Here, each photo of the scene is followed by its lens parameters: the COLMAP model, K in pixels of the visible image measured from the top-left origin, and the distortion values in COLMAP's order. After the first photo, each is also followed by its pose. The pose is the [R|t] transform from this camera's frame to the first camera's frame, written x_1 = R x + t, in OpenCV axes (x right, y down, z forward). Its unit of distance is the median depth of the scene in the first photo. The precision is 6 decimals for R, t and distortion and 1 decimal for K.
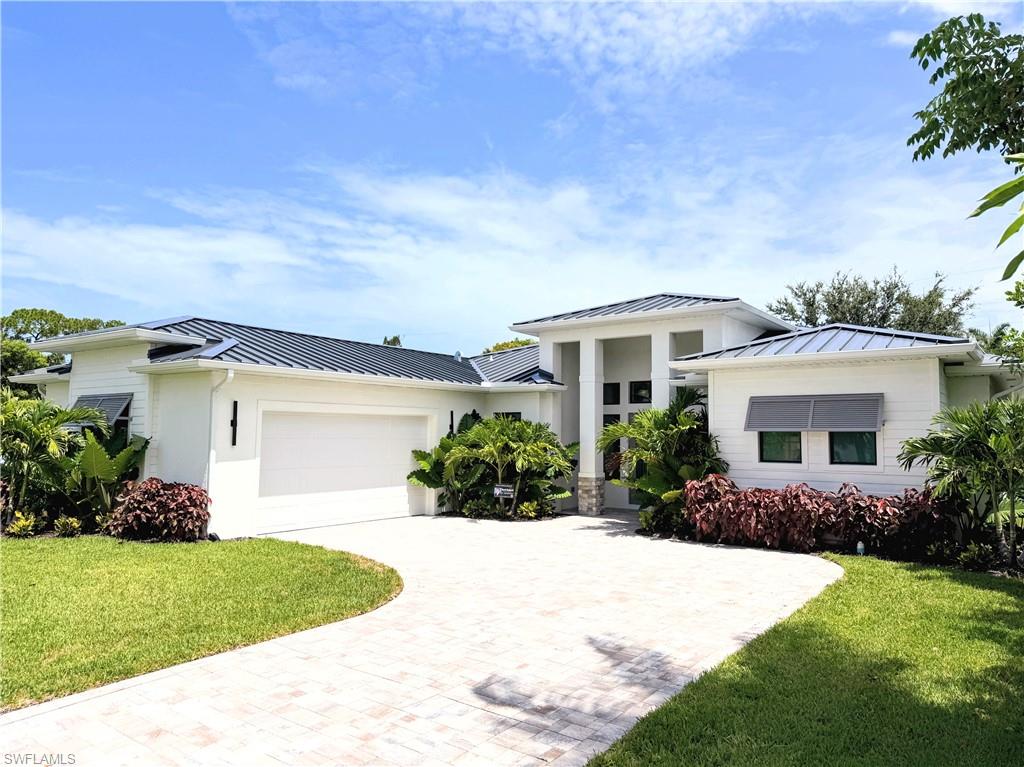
lens RADIAL K [[711.0, 0, 512.0], [0, 711.0, 383.5], [0, 0, 1]] dist [-0.000662, -0.000705]
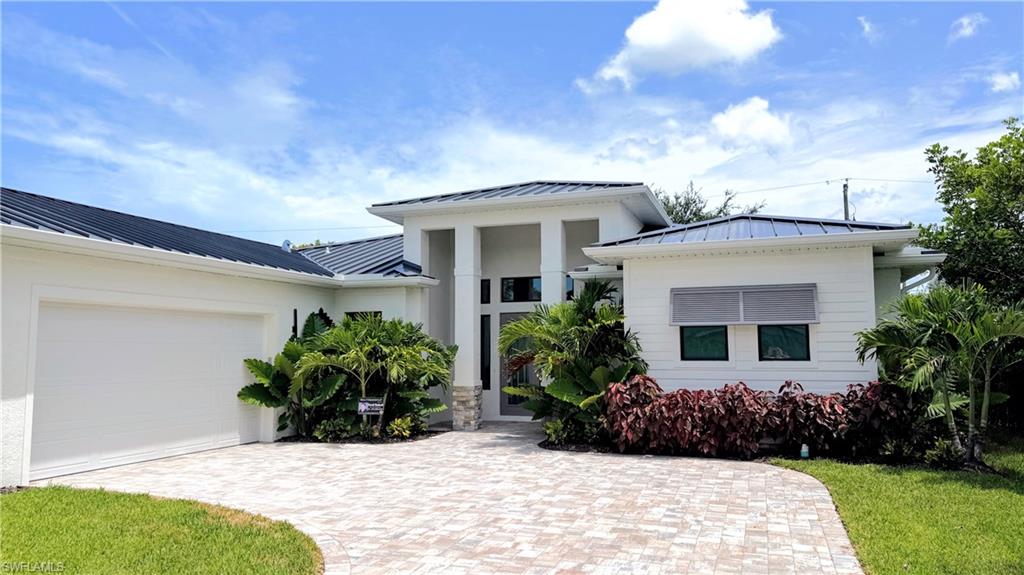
lens RADIAL K [[721.3, 0, 524.7], [0, 721.3, 290.0], [0, 0, 1]] dist [0.073728, -0.000481]
pose [[0.948579, 0.010191, 0.316375, -0.107801], [-0.006820, 0.999908, -0.011761, 0.026726], [-0.316466, 0.008999, 0.948561, 0.155412]]
